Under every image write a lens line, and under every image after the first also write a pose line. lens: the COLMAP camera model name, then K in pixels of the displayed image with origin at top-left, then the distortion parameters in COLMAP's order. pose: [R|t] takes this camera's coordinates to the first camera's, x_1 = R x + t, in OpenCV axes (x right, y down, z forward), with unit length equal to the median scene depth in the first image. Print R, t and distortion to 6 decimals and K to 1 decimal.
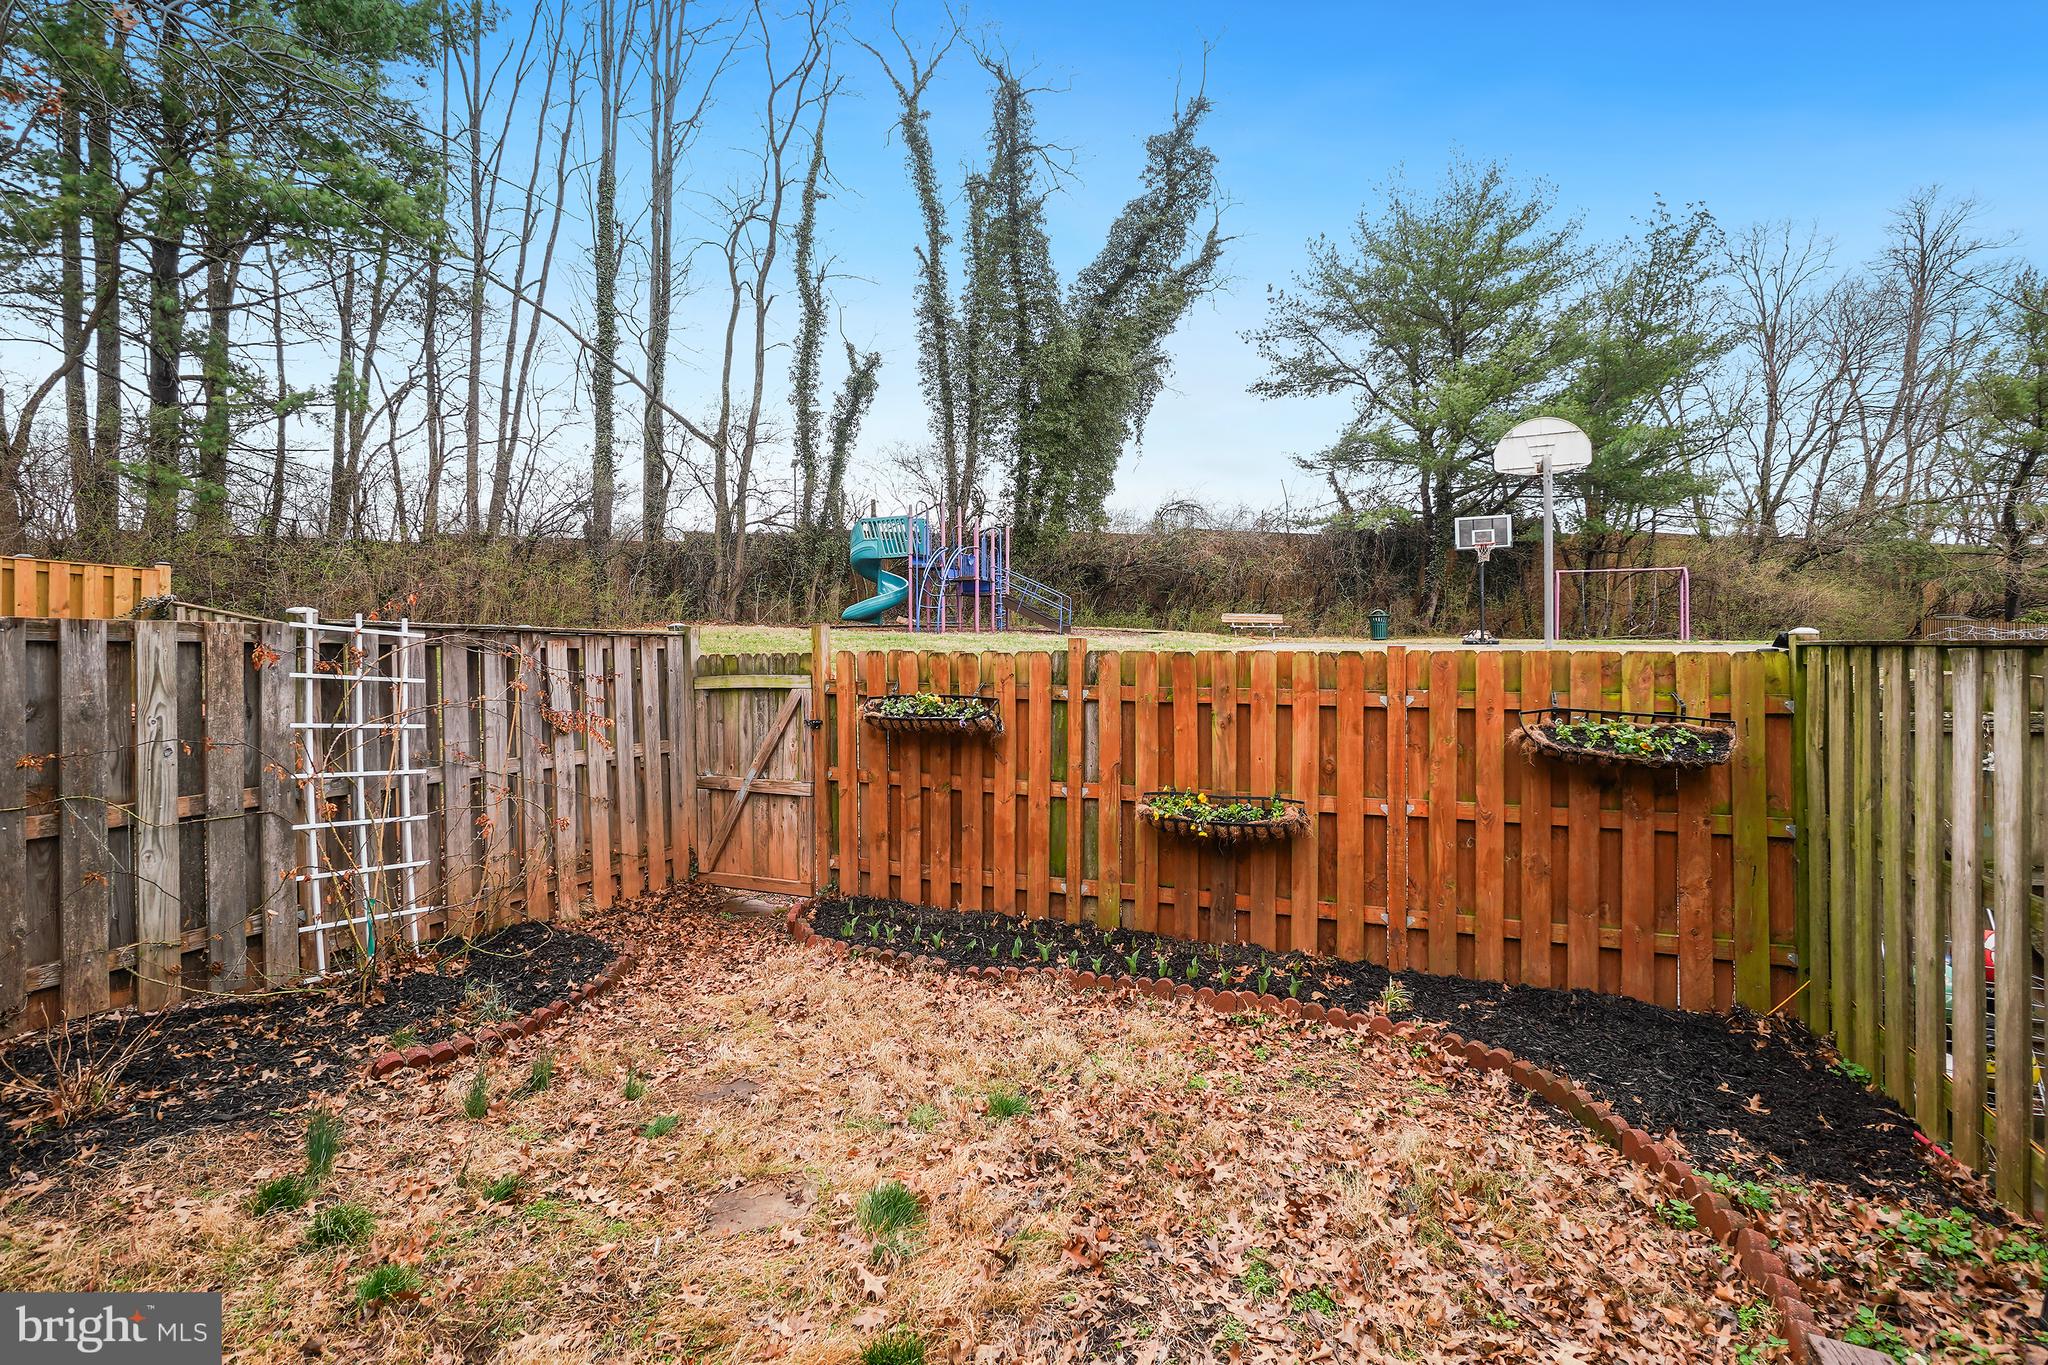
lens RADIAL K [[927.3, 0, 1043.4], [0, 927.3, 644.4], [0, 0, 1]] dist [-0.002611, -0.000134]
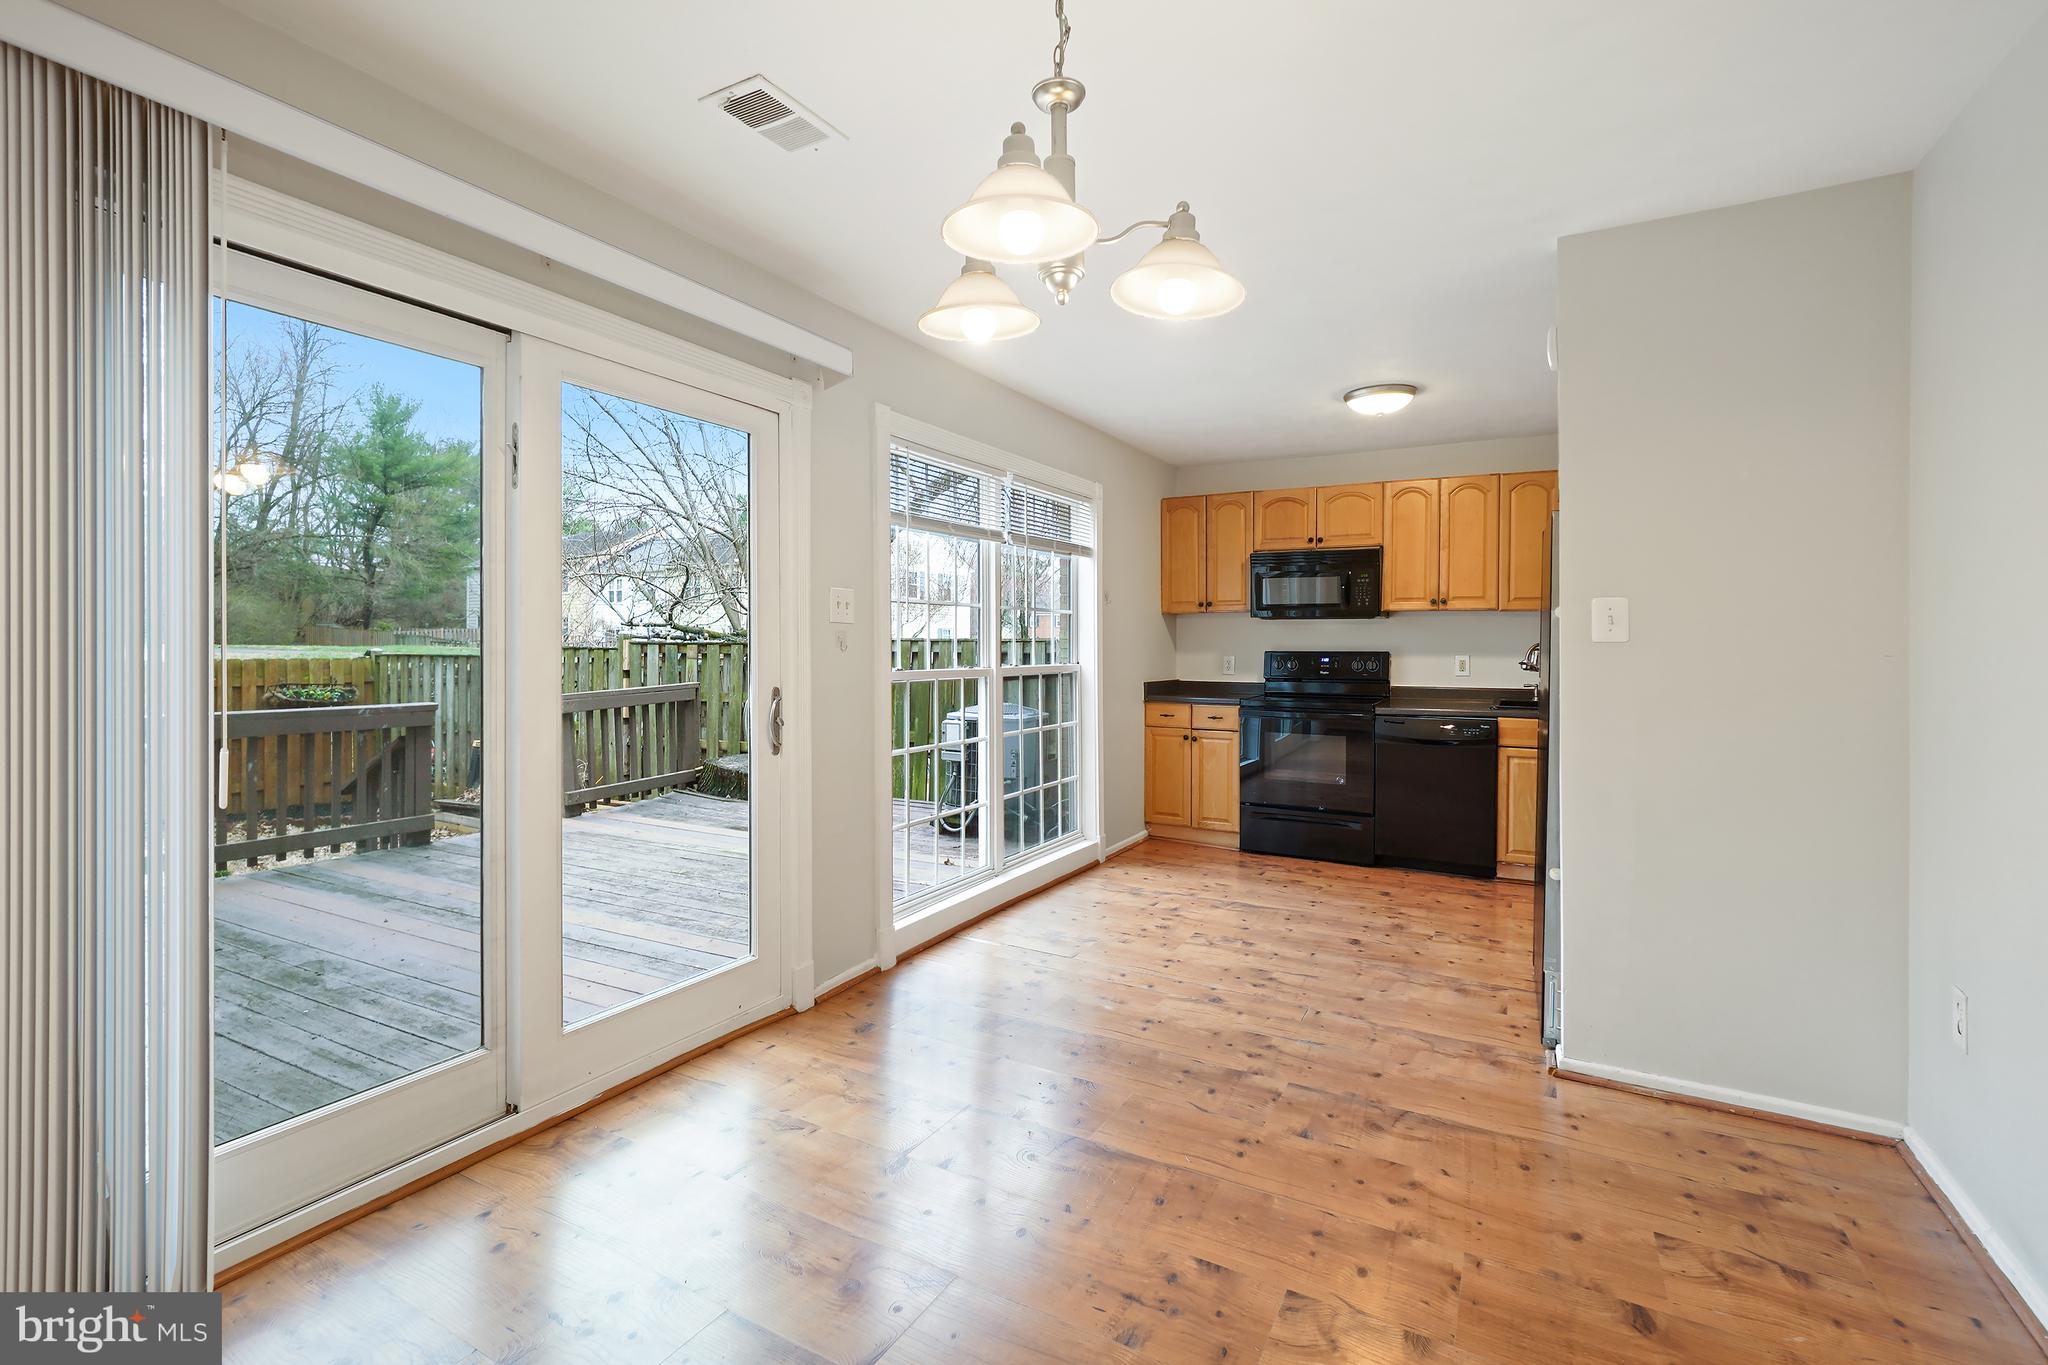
lens RADIAL K [[930.9, 0, 1015.1], [0, 930.9, 651.3], [0, 0, 1]] dist [-0.002543, 0.000534]
pose [[0.136713, -0.008237, 0.990576, -0.261734], [-0.000816, 0.999964, 0.008428, -0.005794], [-0.990610, -0.001960, 0.136701, -0.196248]]
